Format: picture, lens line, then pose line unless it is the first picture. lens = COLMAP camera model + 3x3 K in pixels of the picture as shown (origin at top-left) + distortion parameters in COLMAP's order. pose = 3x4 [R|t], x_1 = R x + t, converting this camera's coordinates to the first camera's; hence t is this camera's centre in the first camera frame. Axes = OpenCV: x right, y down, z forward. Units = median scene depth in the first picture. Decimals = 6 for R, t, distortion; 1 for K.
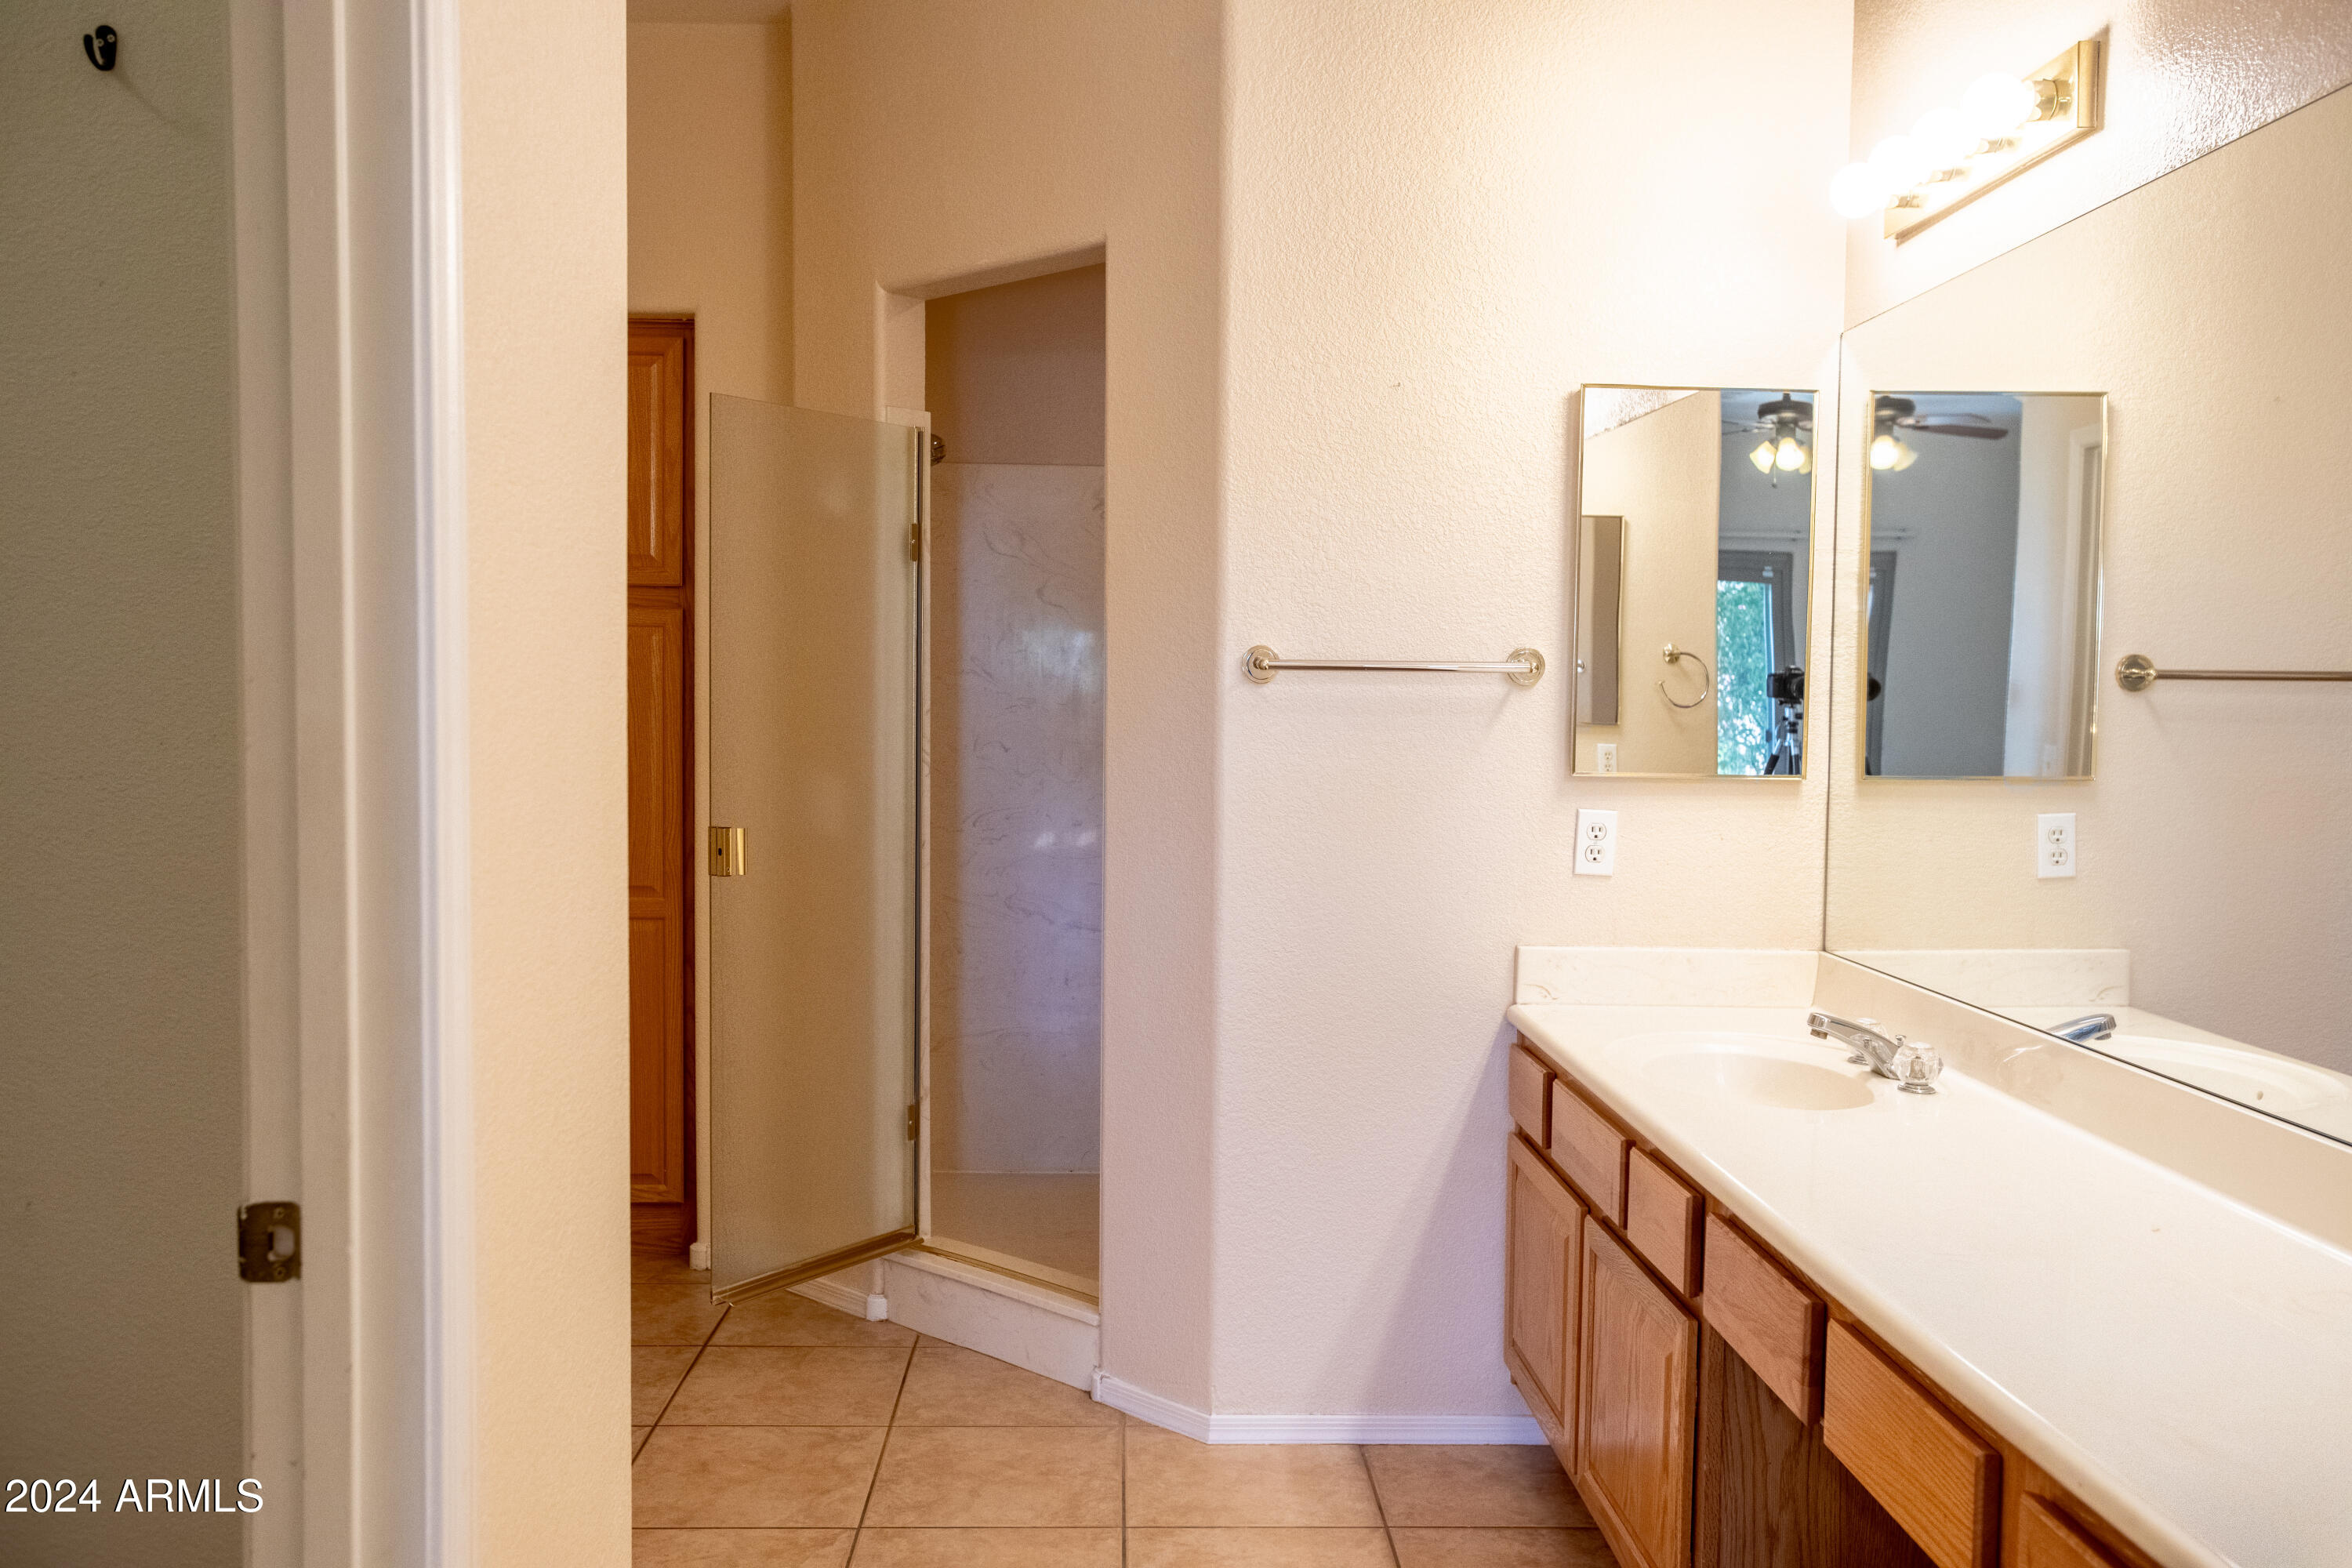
lens RADIAL K [[1980.5, 0, 1176.0], [0, 1980.5, 784.0], [0, 0, 1]] dist [-0.009833, 0.096703]
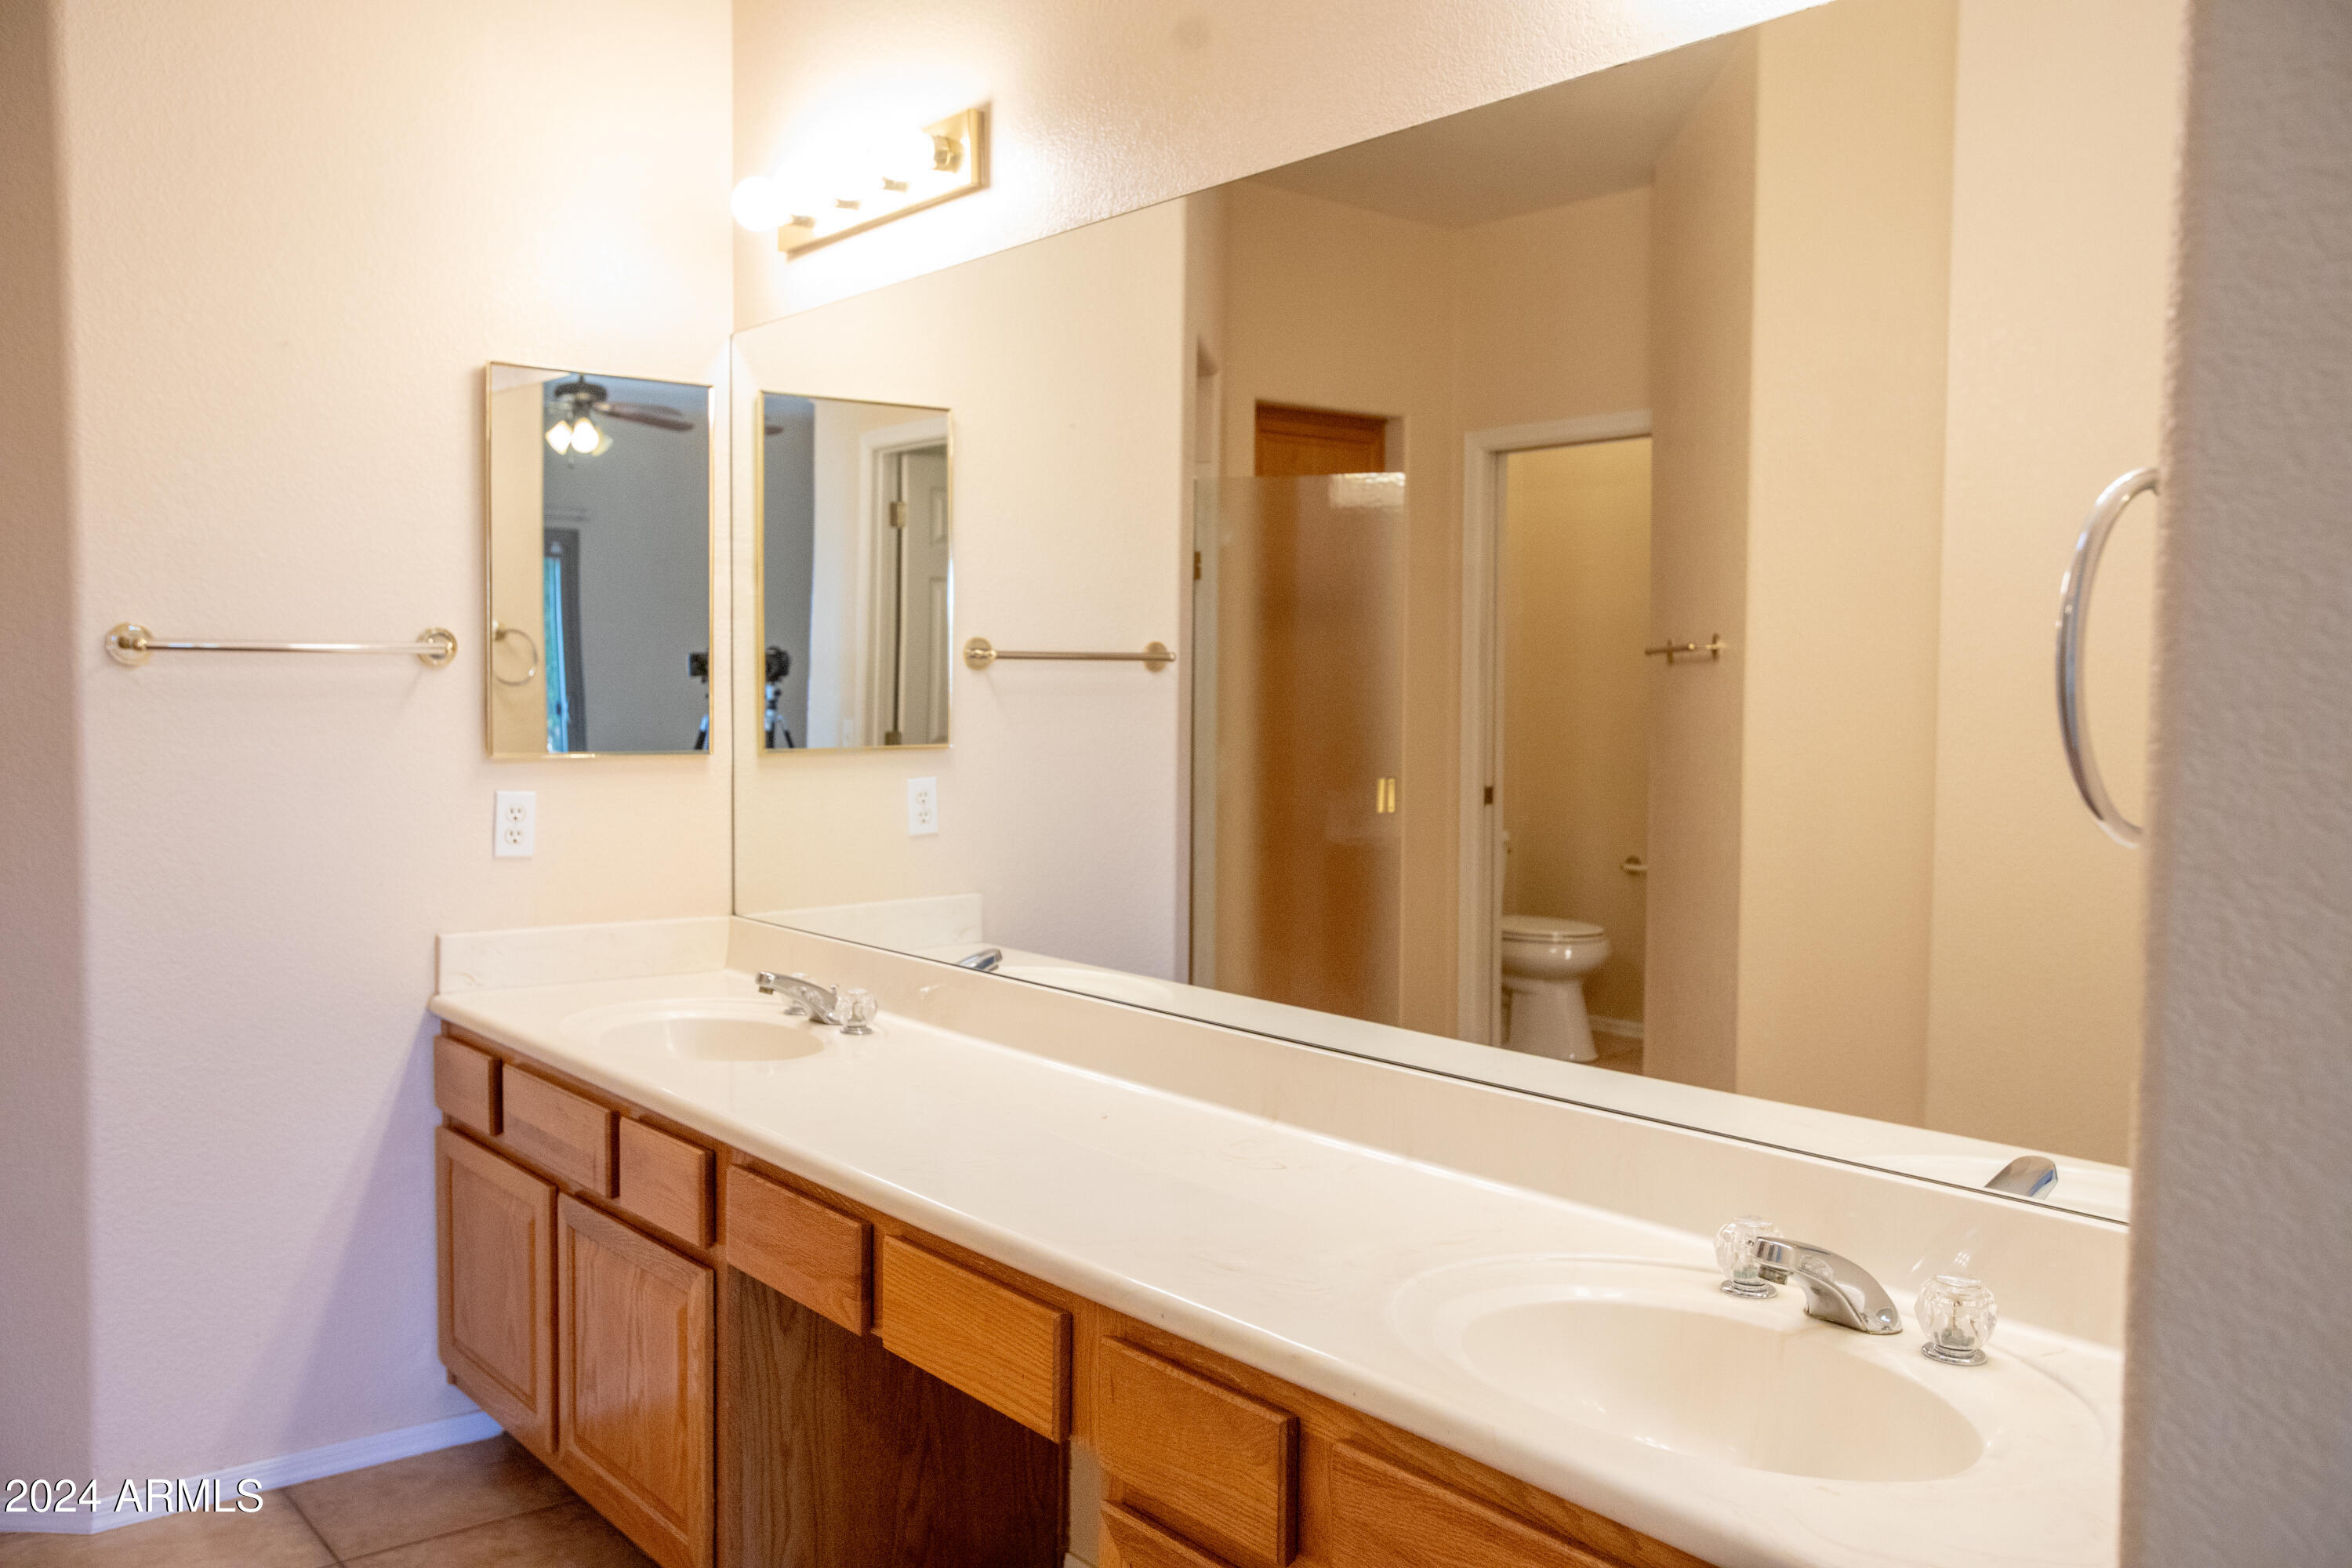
lens RADIAL K [[1980.5, 0, 1176.0], [0, 1980.5, 784.0], [0, 0, 1]] dist [-0.009833, 0.096703]
pose [[0.808095, -0.039534, 0.587725, -0.114400], [0.032519, 0.999218, 0.022503, -0.002511], [-0.588155, 0.000928, 0.808748, 0.001098]]
